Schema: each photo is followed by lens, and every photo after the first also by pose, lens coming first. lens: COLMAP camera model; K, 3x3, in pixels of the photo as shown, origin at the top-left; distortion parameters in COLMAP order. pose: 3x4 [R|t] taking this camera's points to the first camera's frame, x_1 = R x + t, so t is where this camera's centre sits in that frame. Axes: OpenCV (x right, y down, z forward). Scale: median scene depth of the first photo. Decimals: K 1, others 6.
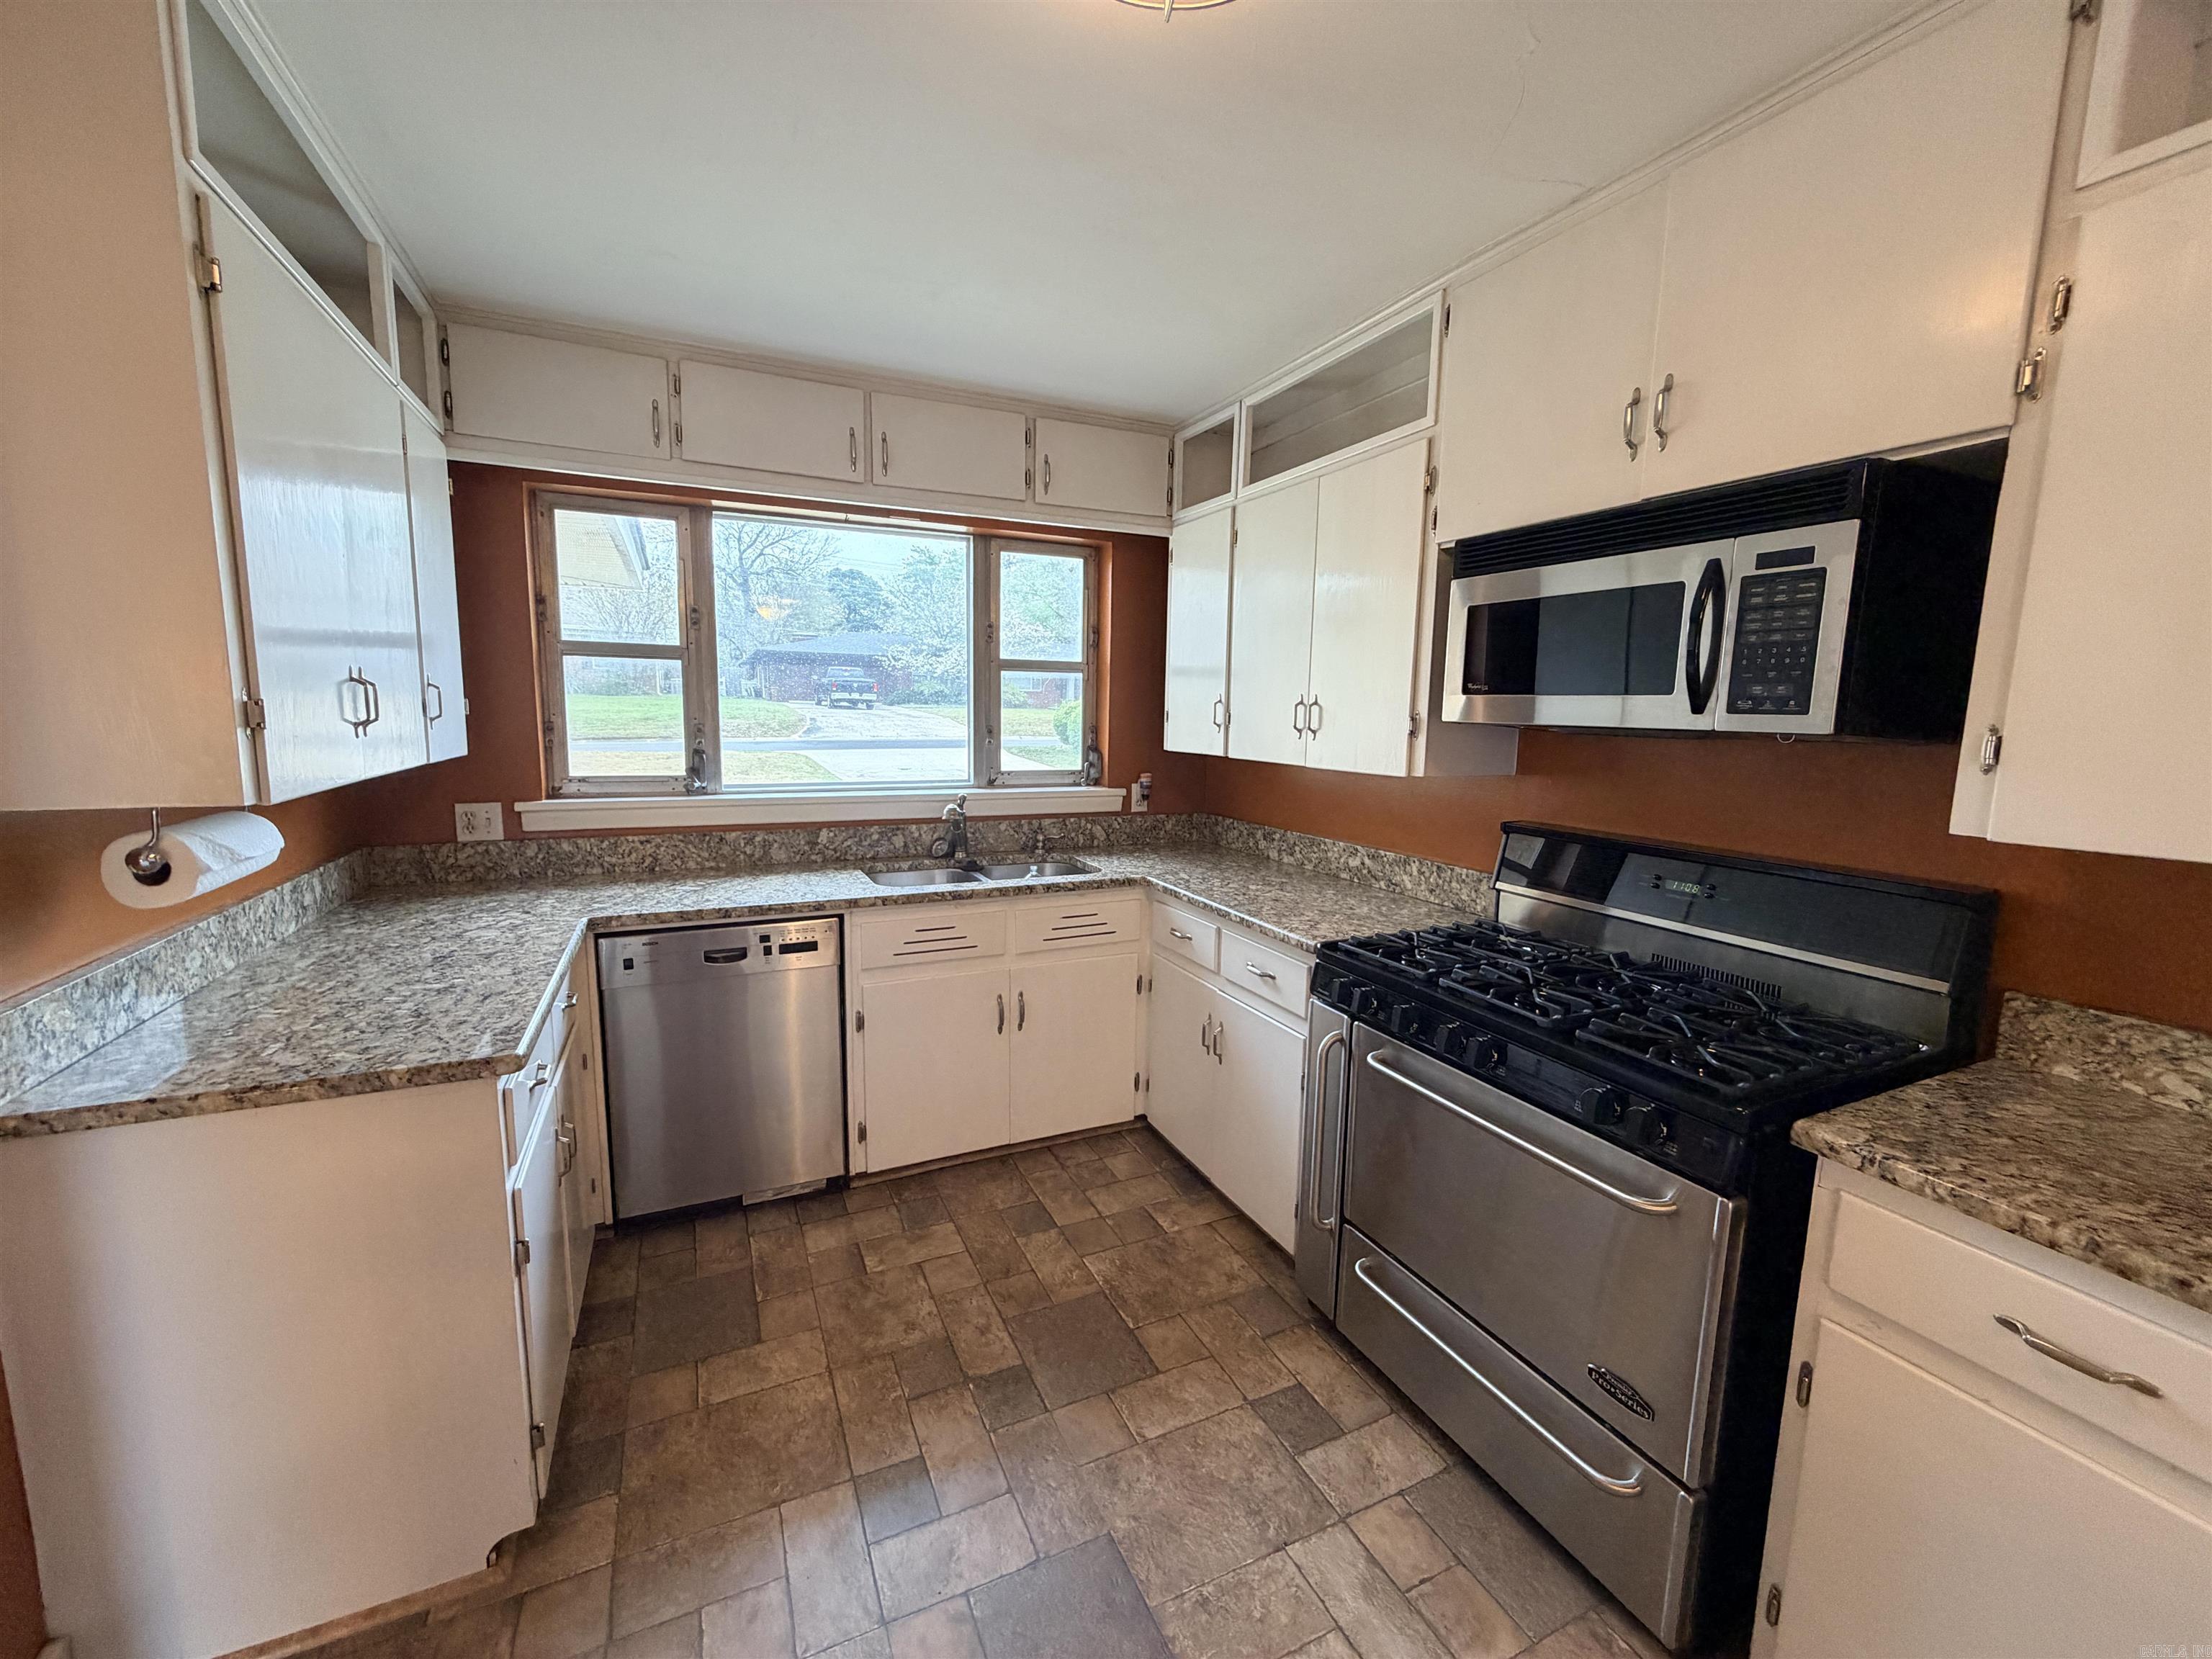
lens RADIAL K [[886.2, 0, 1100.9], [0, 886.2, 828.1], [0, 0, 1]] dist [0.001703, -0.000995]
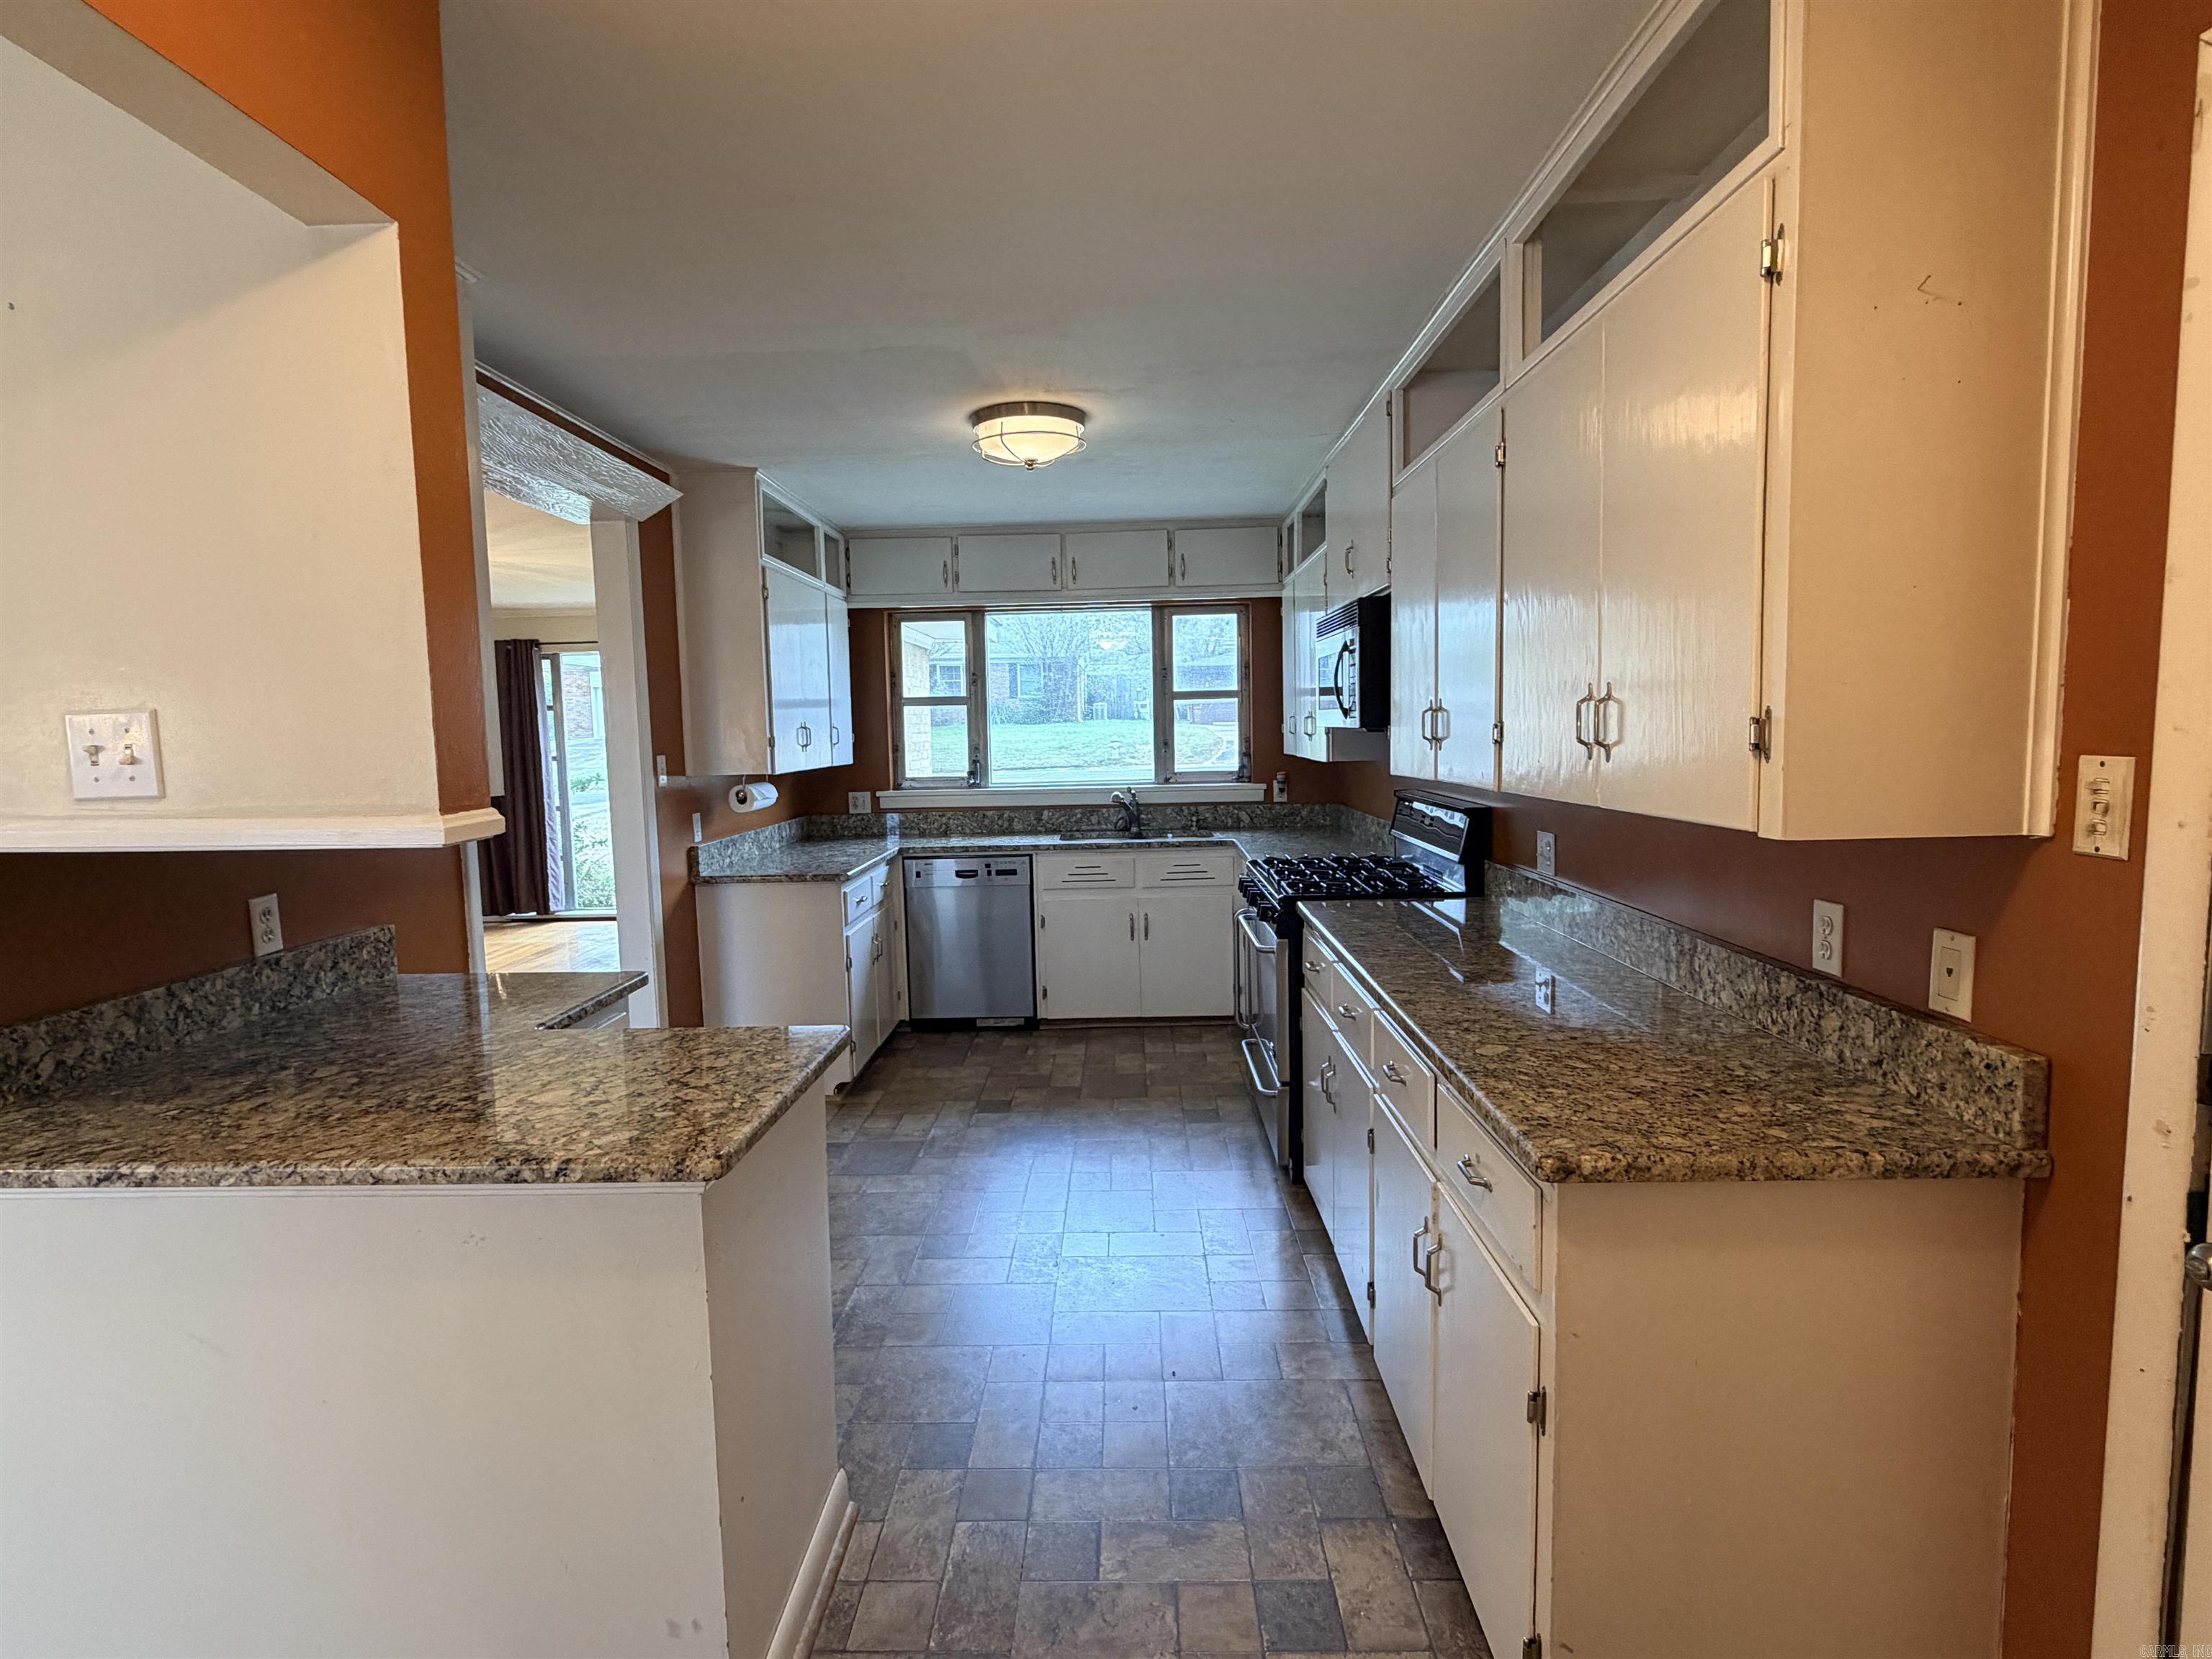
lens RADIAL K [[1137.4, 0, 1096.7], [0, 1137.4, 832.0], [0, 0, 1]] dist [0.000743, -0.000999]
pose [[0.895923, 0.003076, -0.444199, 0.841446], [-0.021343, 0.999119, -0.036129, 0.142388], [0.443696, 0.041849, 0.895199, -0.944199]]
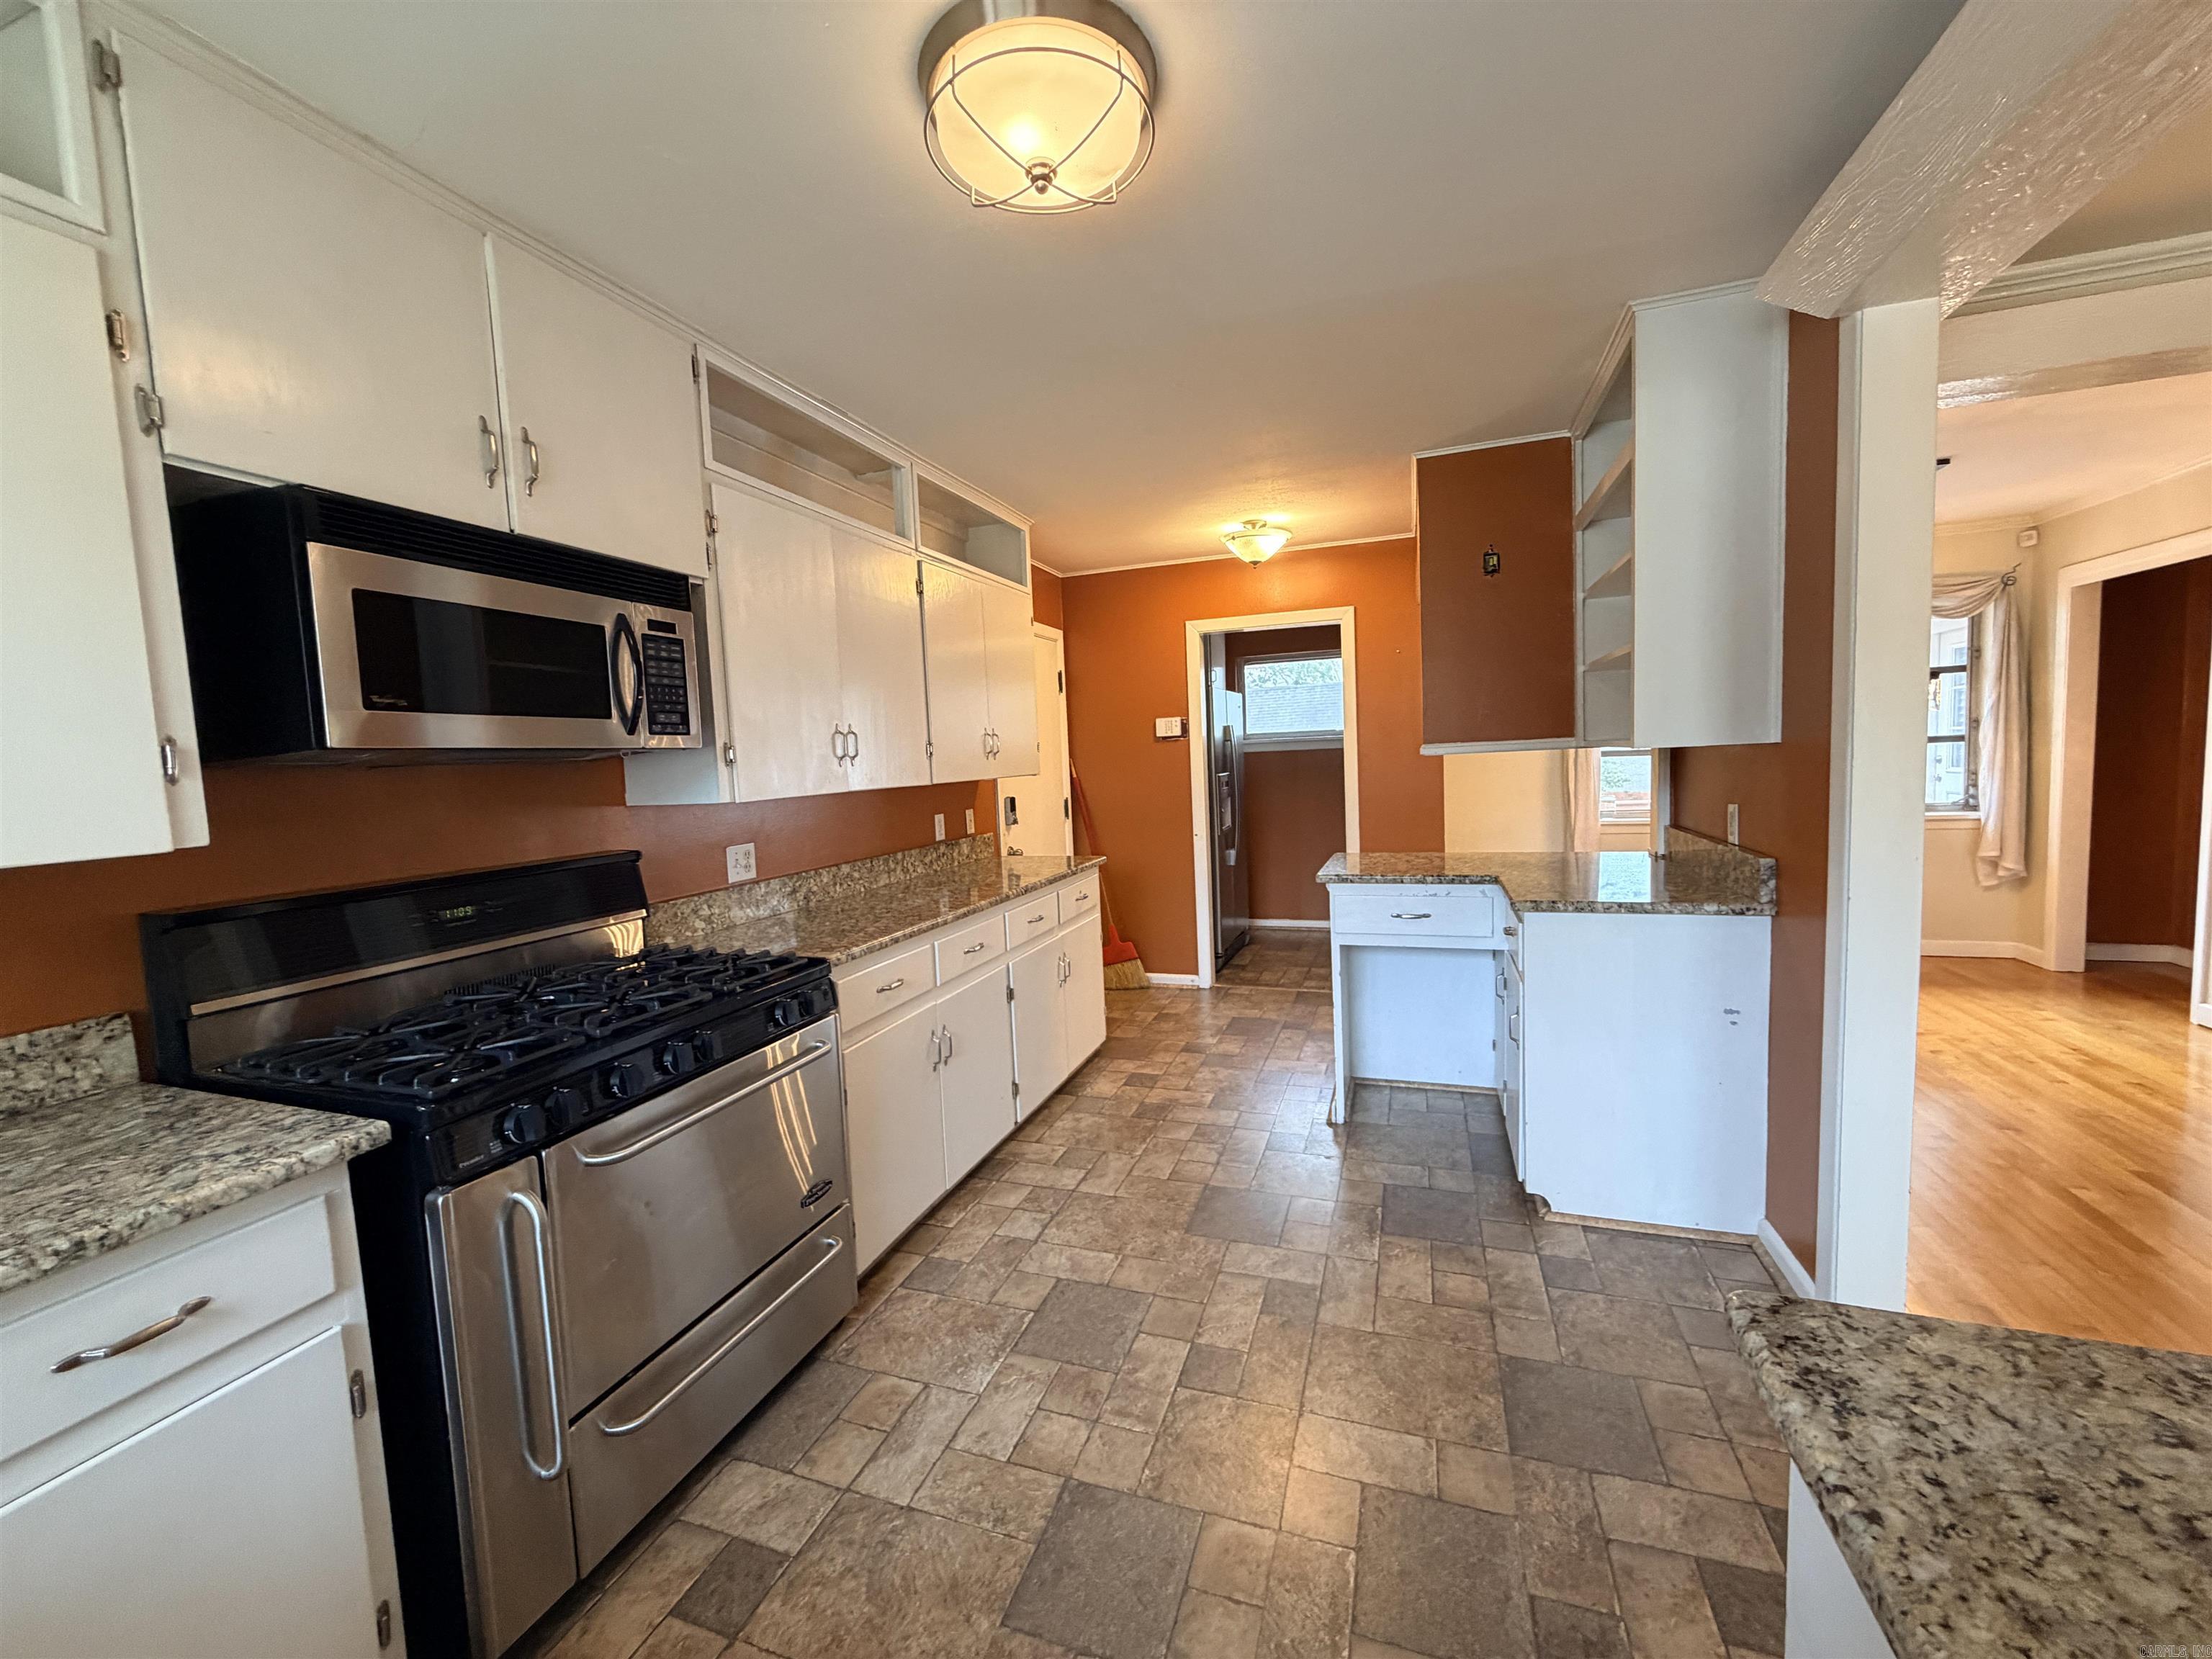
lens RADIAL K [[886.2, 0, 1098.8], [0, 886.2, 829.2], [0, 0, 1]] dist [0.001703, -0.000995]
pose [[-0.712478, -0.043641, 0.700336, -0.448044], [0.125543, 0.974032, 0.188415, -0.099480], [-0.690372, 0.222164, -0.688498, 0.939581]]
